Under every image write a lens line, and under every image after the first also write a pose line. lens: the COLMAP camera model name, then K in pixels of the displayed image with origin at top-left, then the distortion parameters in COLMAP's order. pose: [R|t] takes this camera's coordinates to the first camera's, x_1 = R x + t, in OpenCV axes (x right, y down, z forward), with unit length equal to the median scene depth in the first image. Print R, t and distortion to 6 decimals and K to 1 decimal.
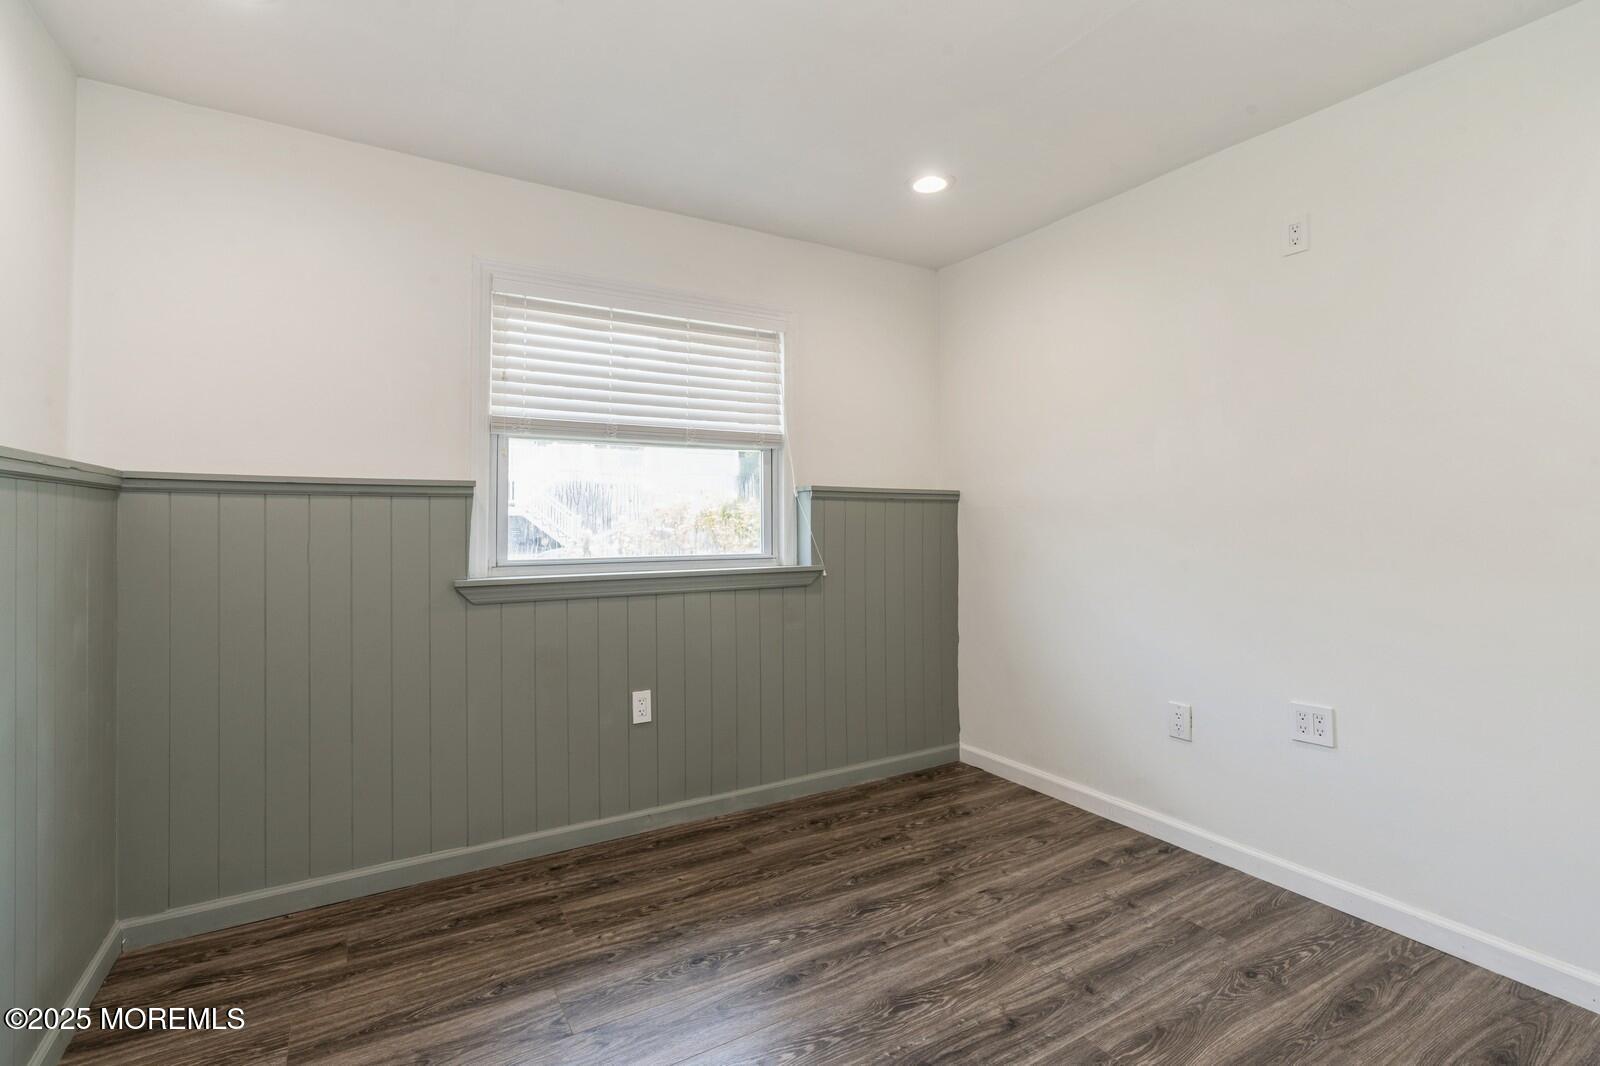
lens RADIAL K [[721.2, 0, 799.8], [0, 721.2, 540.0], [0, 0, 1]] dist [-0.003101, 0.000669]
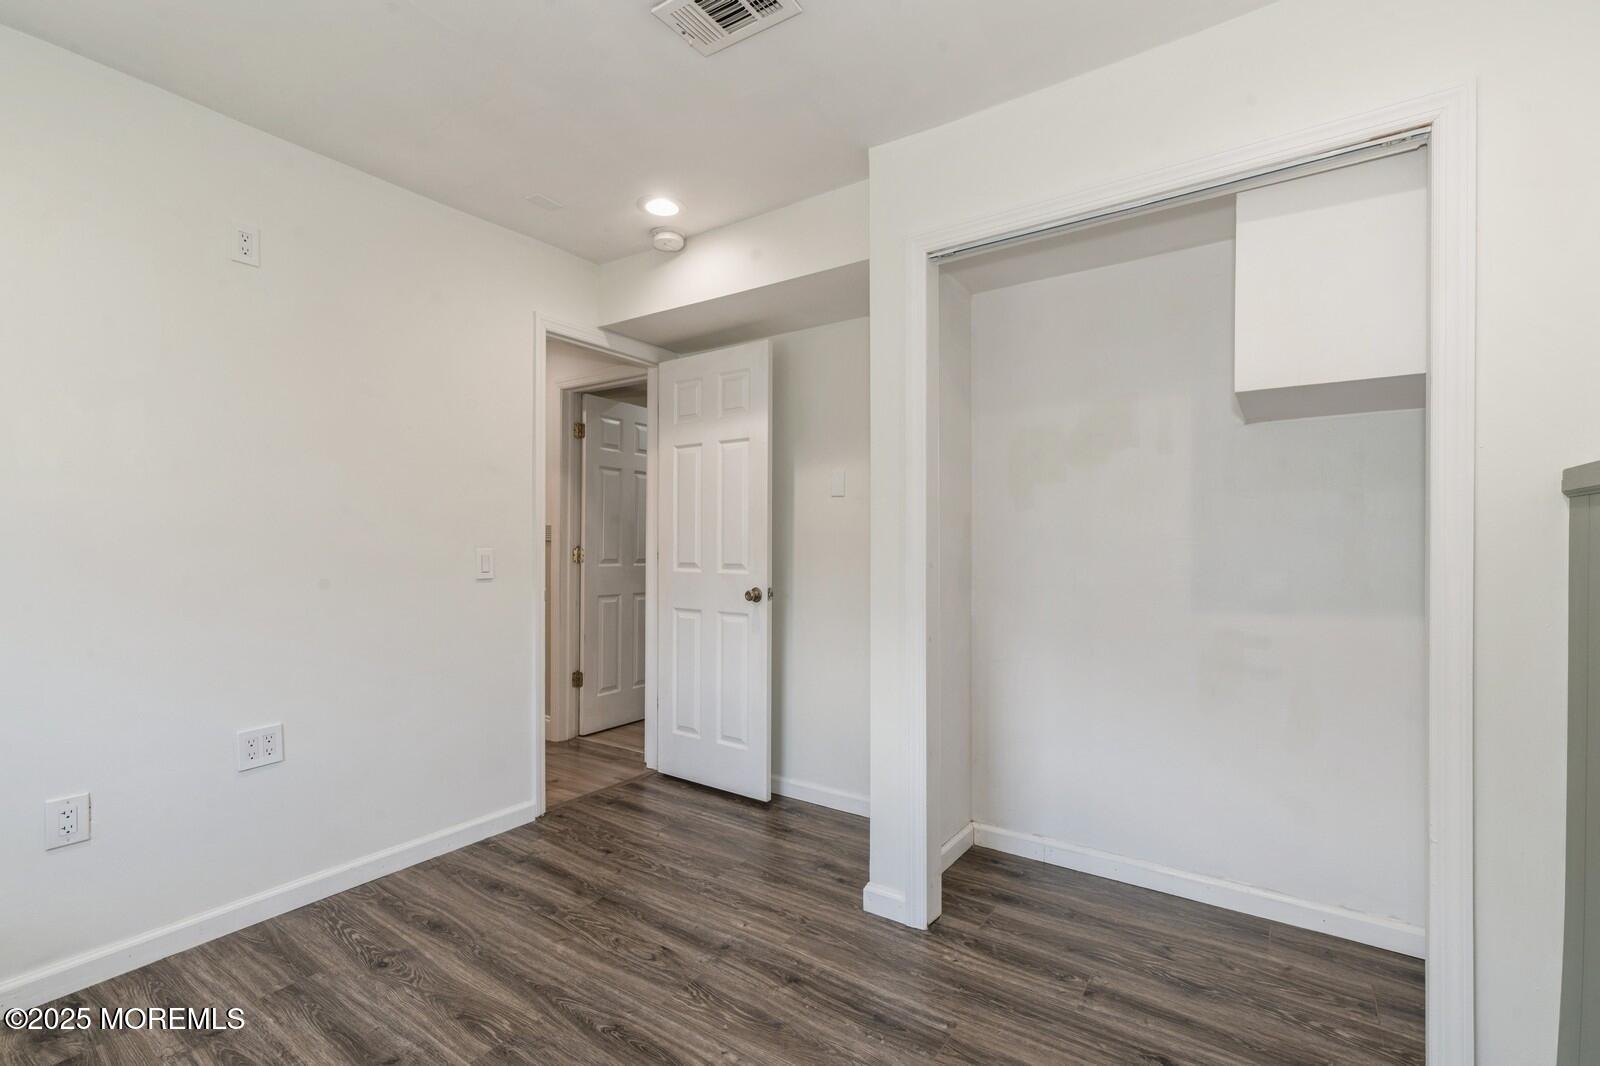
lens RADIAL K [[721.2, 0, 799.8], [0, 721.2, 540.0], [0, 0, 1]] dist [-0.003101, 0.000669]
pose [[-0.420956, 0.003718, 0.907073, -0.566088], [0.026924, 0.999602, 0.008397, -0.024223], [-0.906681, 0.027956, -0.420889, 0.792161]]
